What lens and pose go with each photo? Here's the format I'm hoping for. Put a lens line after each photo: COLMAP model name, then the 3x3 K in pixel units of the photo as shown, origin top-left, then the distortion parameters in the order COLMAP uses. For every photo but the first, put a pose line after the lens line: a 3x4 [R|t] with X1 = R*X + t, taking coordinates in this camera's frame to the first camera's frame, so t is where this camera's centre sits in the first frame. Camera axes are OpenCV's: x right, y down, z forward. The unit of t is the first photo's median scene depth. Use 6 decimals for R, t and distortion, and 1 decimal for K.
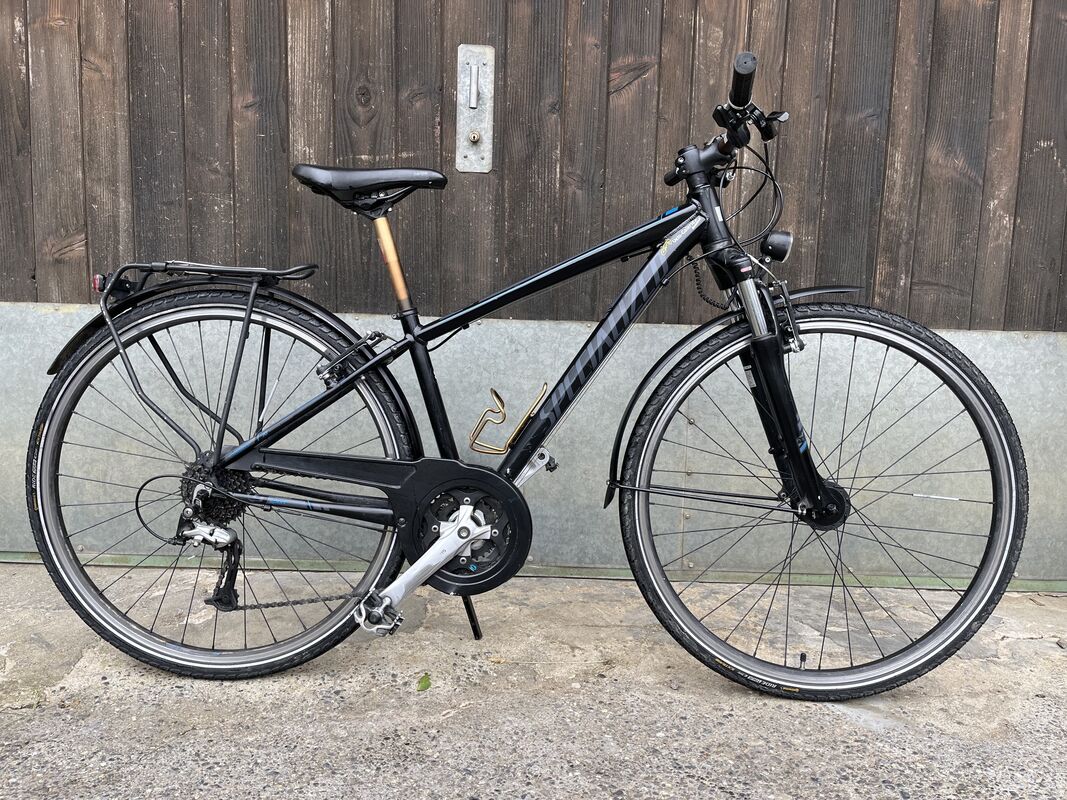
lens RADIAL K [[806.8, 0, 536.5], [0, 806.8, 405.4], [0, 0, 1]] dist [0.077507, -0.108648]
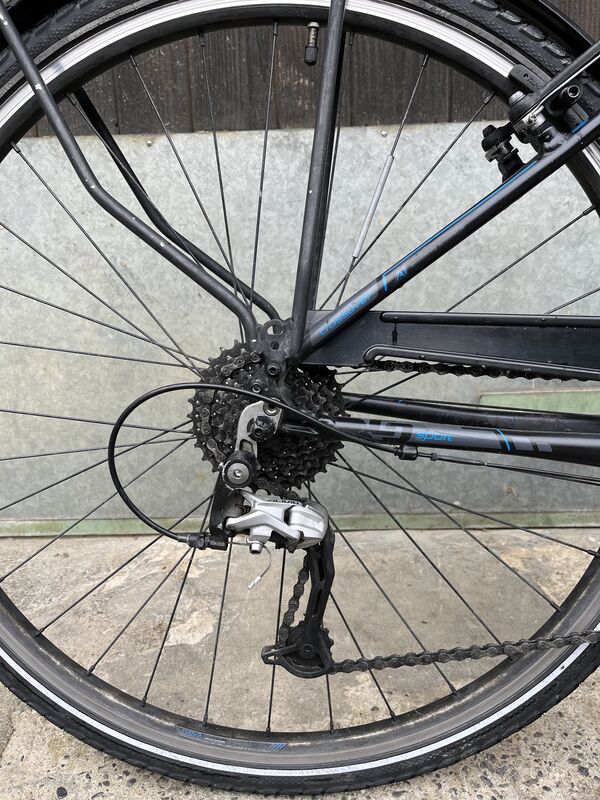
lens RADIAL K [[604.9, 0, 296.2], [0, 604.9, 403.8], [0, 0, 1]] dist [0.077507, -0.108648]
pose [[0.997771, -0.054809, -0.038068, -0.291948], [0.057975, 0.994453, 0.087762, 0.054416], [0.033047, -0.089773, 0.995414, 0.532949]]
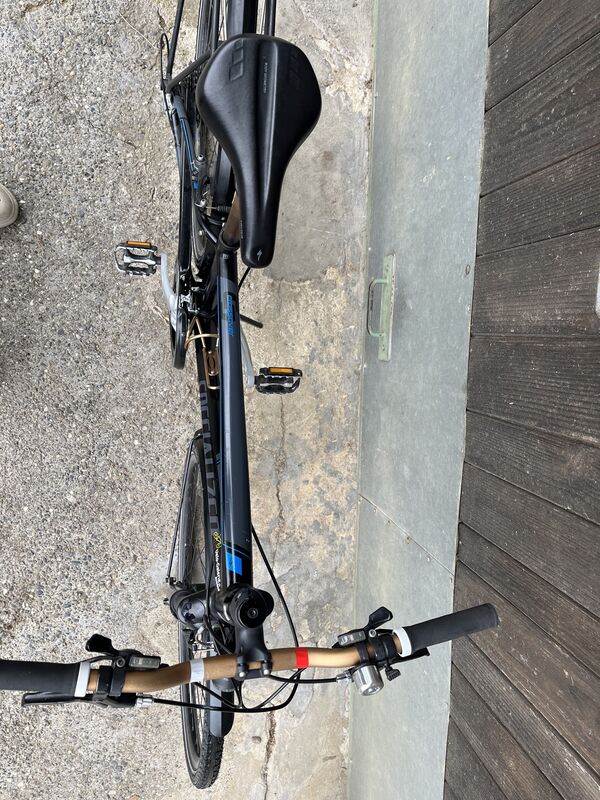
lens RADIAL K [[604.9, 0, 295.9], [0, 604.9, 401.9], [0, 0, 1]] dist [0.077507, -0.108648]
pose [[-0.016408, 0.995611, 0.092135, -0.035608], [-0.300199, -0.092802, 0.949351, -0.632397], [0.953735, -0.012082, 0.300405, 0.692293]]
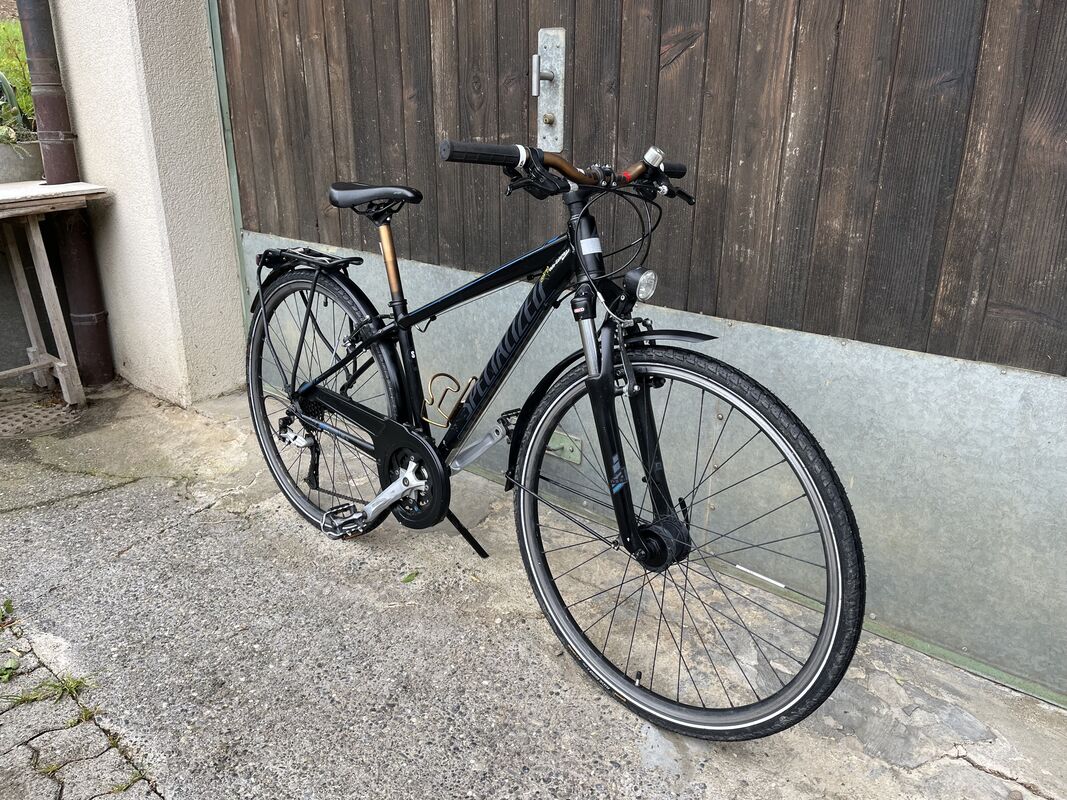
lens RADIAL K [[806.8, 0, 536.7], [0, 806.8, 404.2], [0, 0, 1]] dist [0.077507, -0.108648]
pose [[0.754802, 0.199109, -0.625003, 0.656204], [-0.066799, 0.971196, 0.228726, -0.210551], [0.652543, -0.130894, 0.746361, 0.143594]]
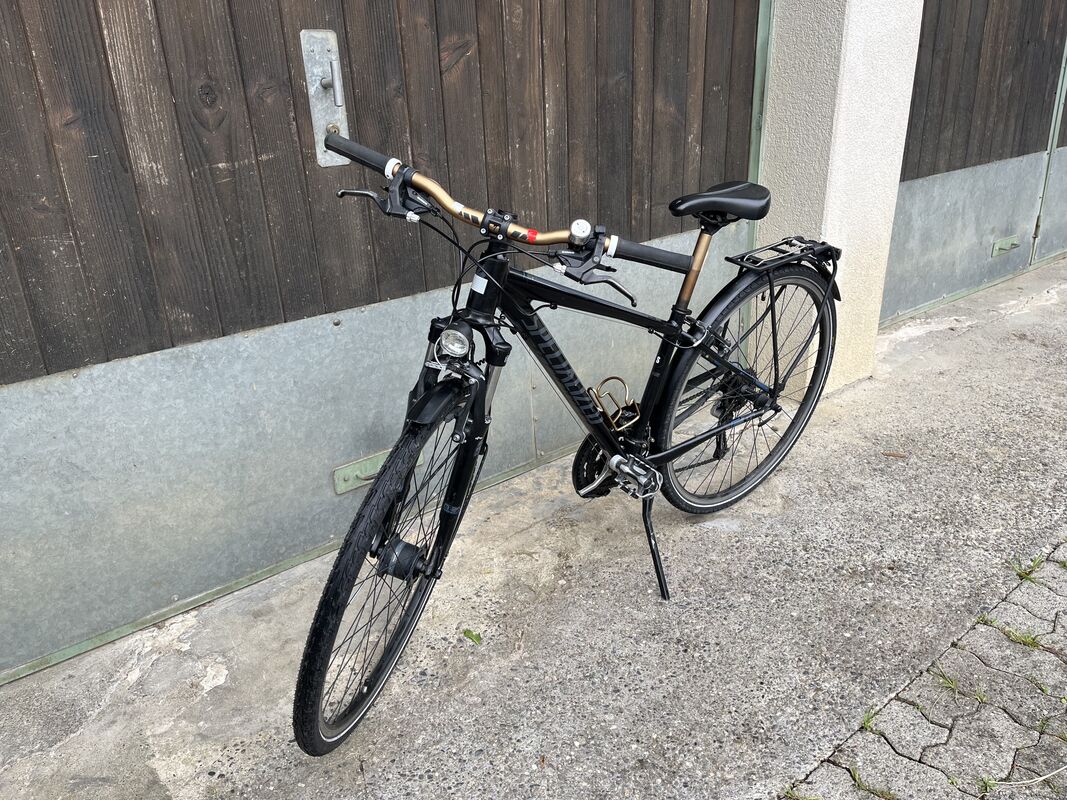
lens RADIAL K [[806.8, 0, 541.1], [0, 806.8, 403.8], [0, 0, 1]] dist [0.077507, -0.108648]
pose [[0.775655, -0.300616, 0.554968, -0.525164], [0.137091, 0.938538, 0.316783, -0.298084], [-0.616089, -0.169634, 0.769194, 0.038472]]
